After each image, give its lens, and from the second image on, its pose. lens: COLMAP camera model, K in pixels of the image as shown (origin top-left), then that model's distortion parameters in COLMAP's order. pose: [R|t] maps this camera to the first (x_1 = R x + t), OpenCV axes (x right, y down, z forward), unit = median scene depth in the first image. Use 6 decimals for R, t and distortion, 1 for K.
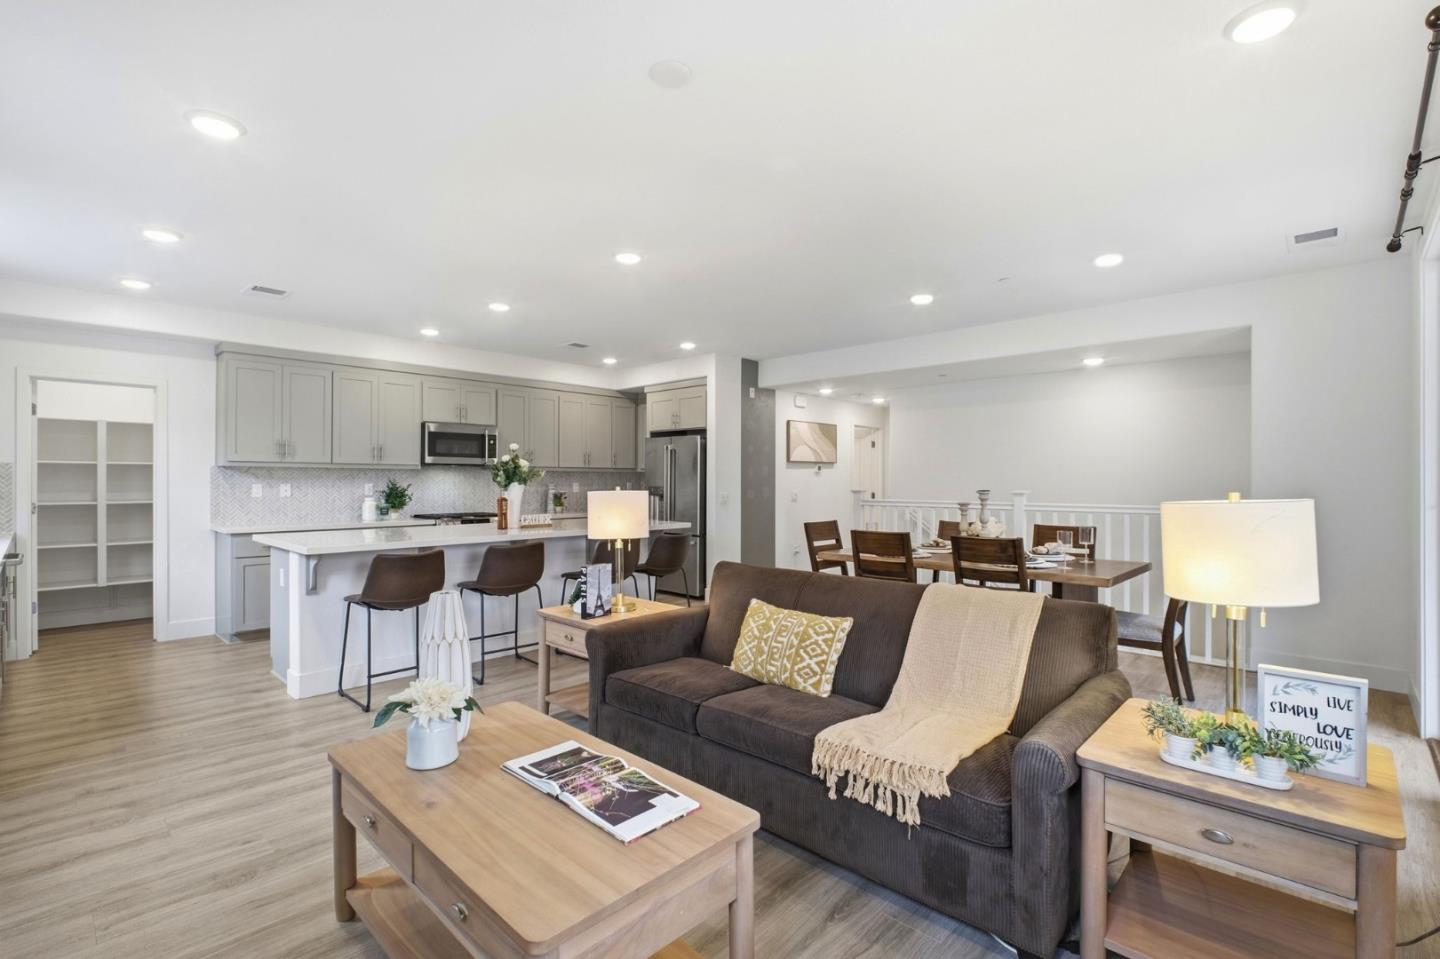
lens RADIAL K [[660.5, 0, 747.4], [0, 660.5, 482.1], [0, 0, 1]] dist [0.000364, -0.005565]
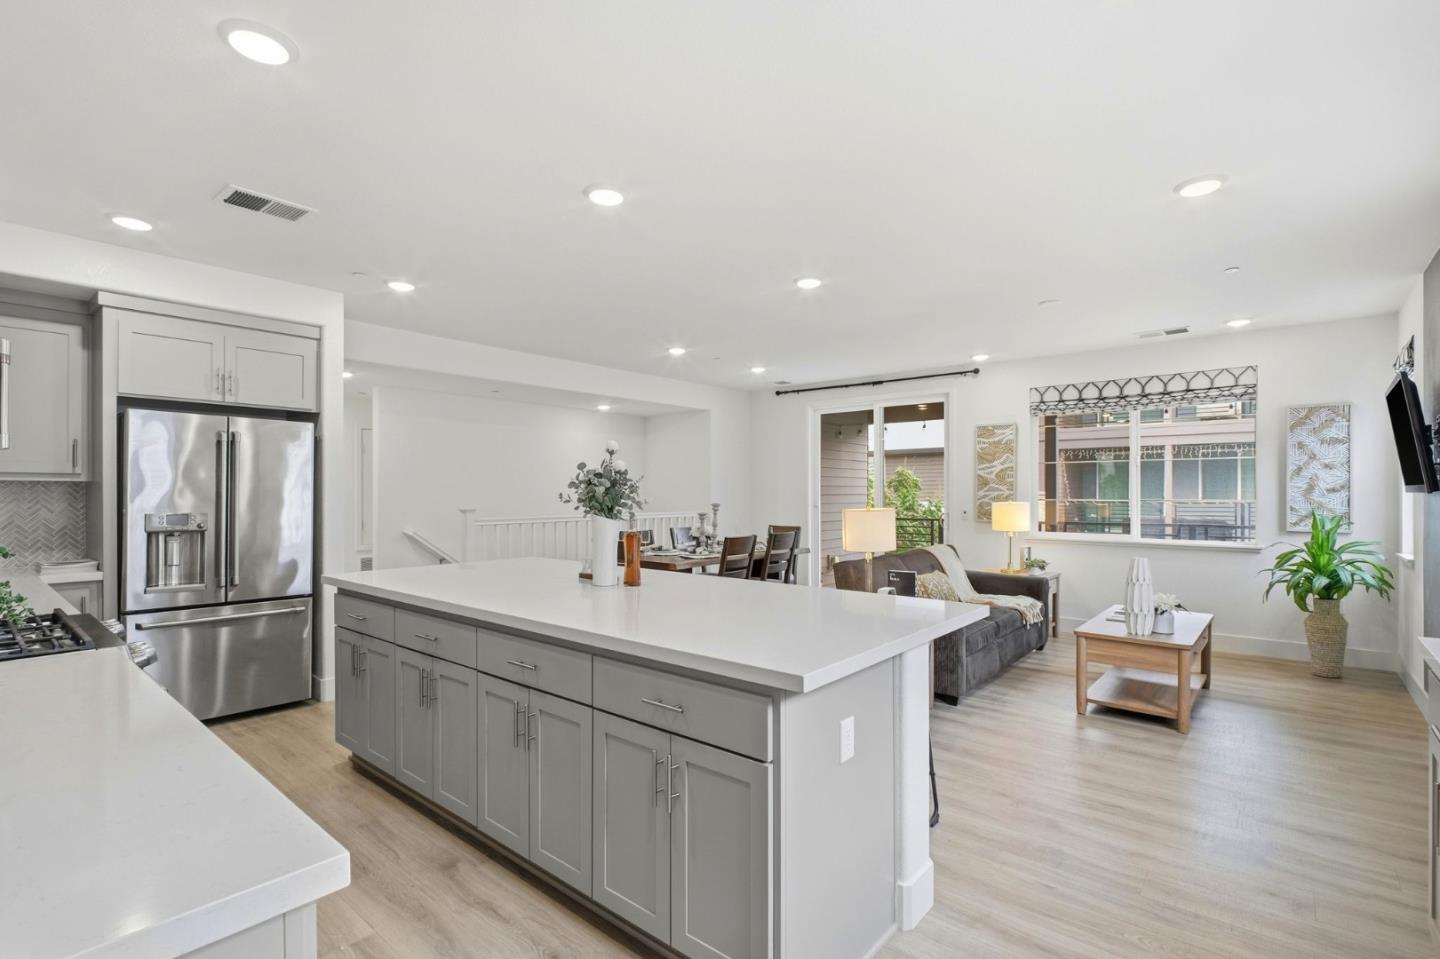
lens RADIAL K [[660.5, 0, 722.7], [0, 660.5, 495.2], [0, 0, 1]] dist [0.000364, -0.005565]
pose [[-0.035875, -0.006048, 0.999338, -0.801187], [0.003113, 0.999976, 0.006164, -0.010918], [-0.999351, 0.003332, -0.035855, 0.779980]]
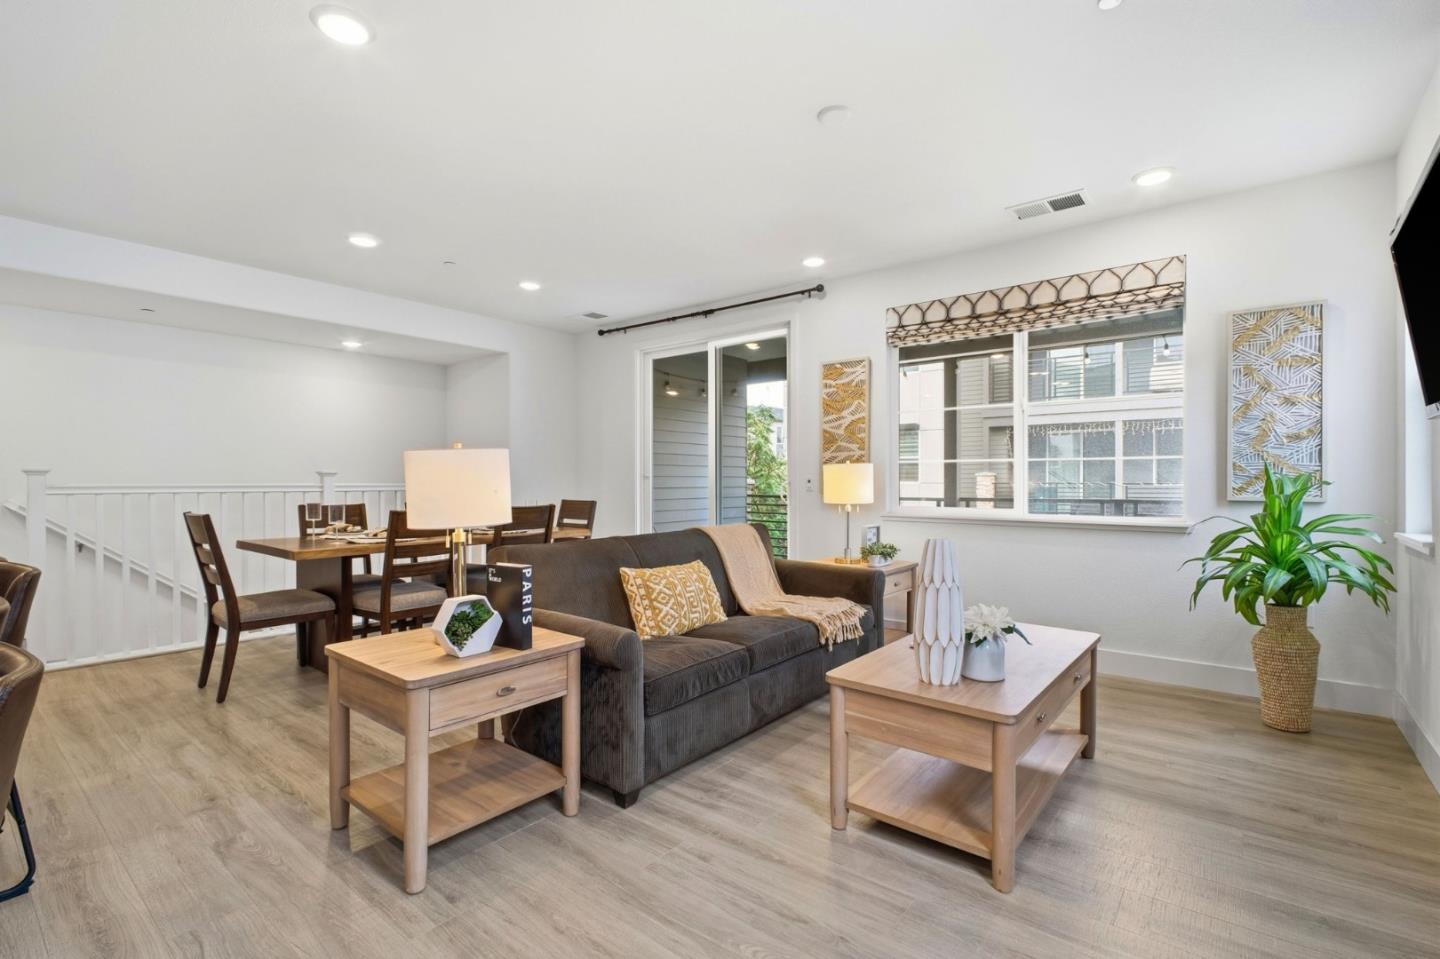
lens RADIAL K [[660.5, 0, 715.0], [0, 660.5, 481.9], [0, 0, 1]] dist [0.000364, -0.005565]
pose [[-0.061015, -0.004365, 0.998127, -0.507156], [0.001605, 0.999989, 0.004472, 0.024540], [-0.998136, 0.001875, -0.061007, 0.487615]]
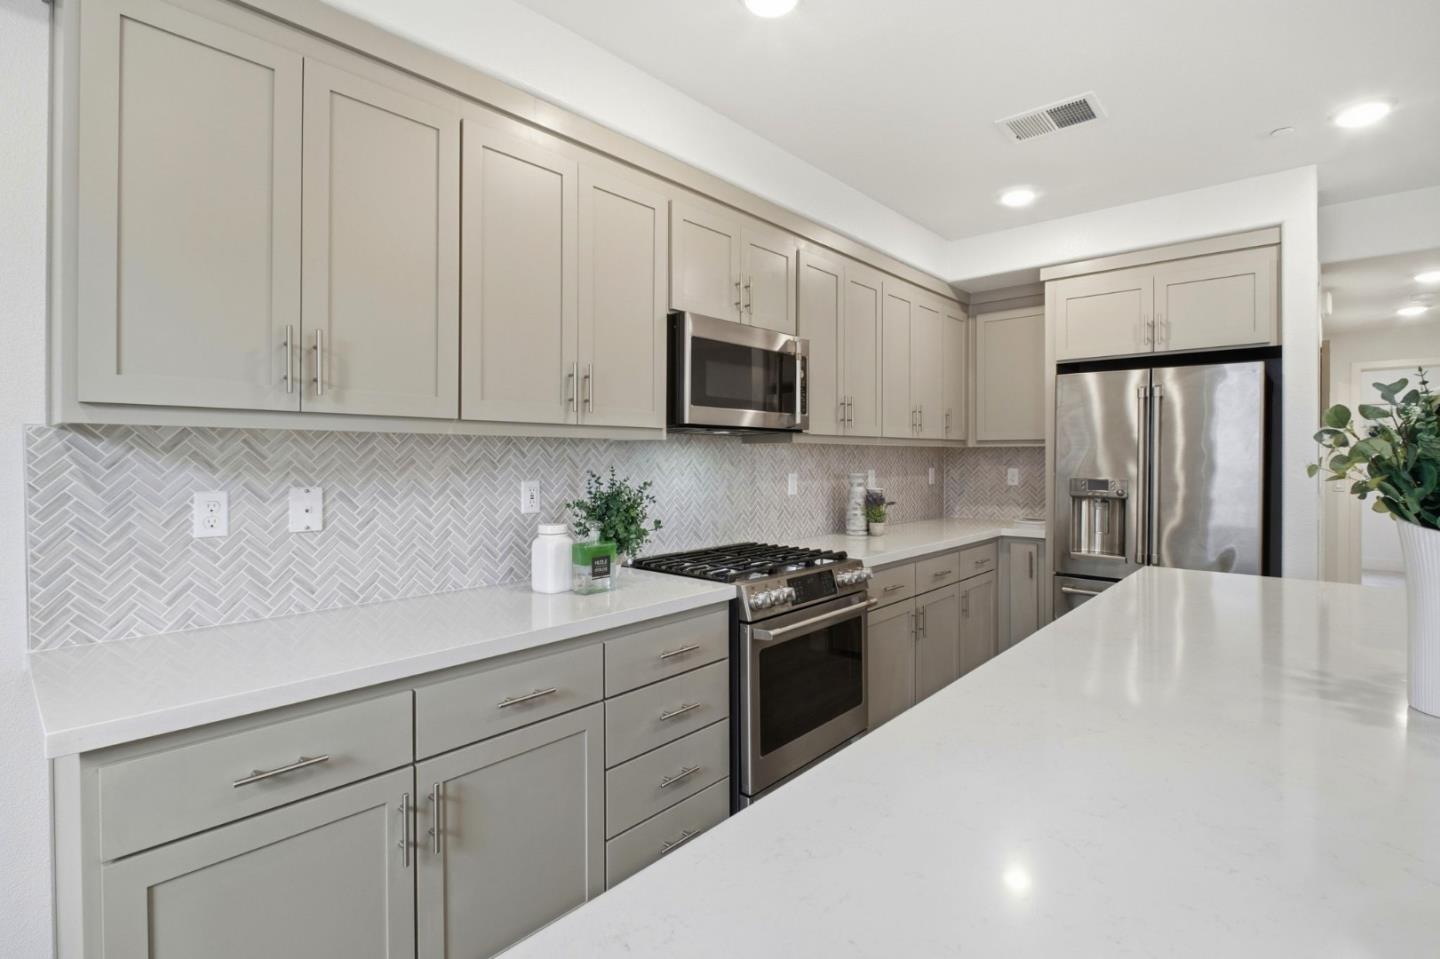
lens RADIAL K [[660.5, 0, 733.2], [0, 660.5, 464.6], [0, 0, 1]] dist [0.000364, -0.005565]
pose [[0.999776, -0.002160, 0.021036, -0.506580], [0.001947, 0.999946, 0.010169, -0.010730], [-0.021057, -0.010126, 0.999727, 0.688047]]
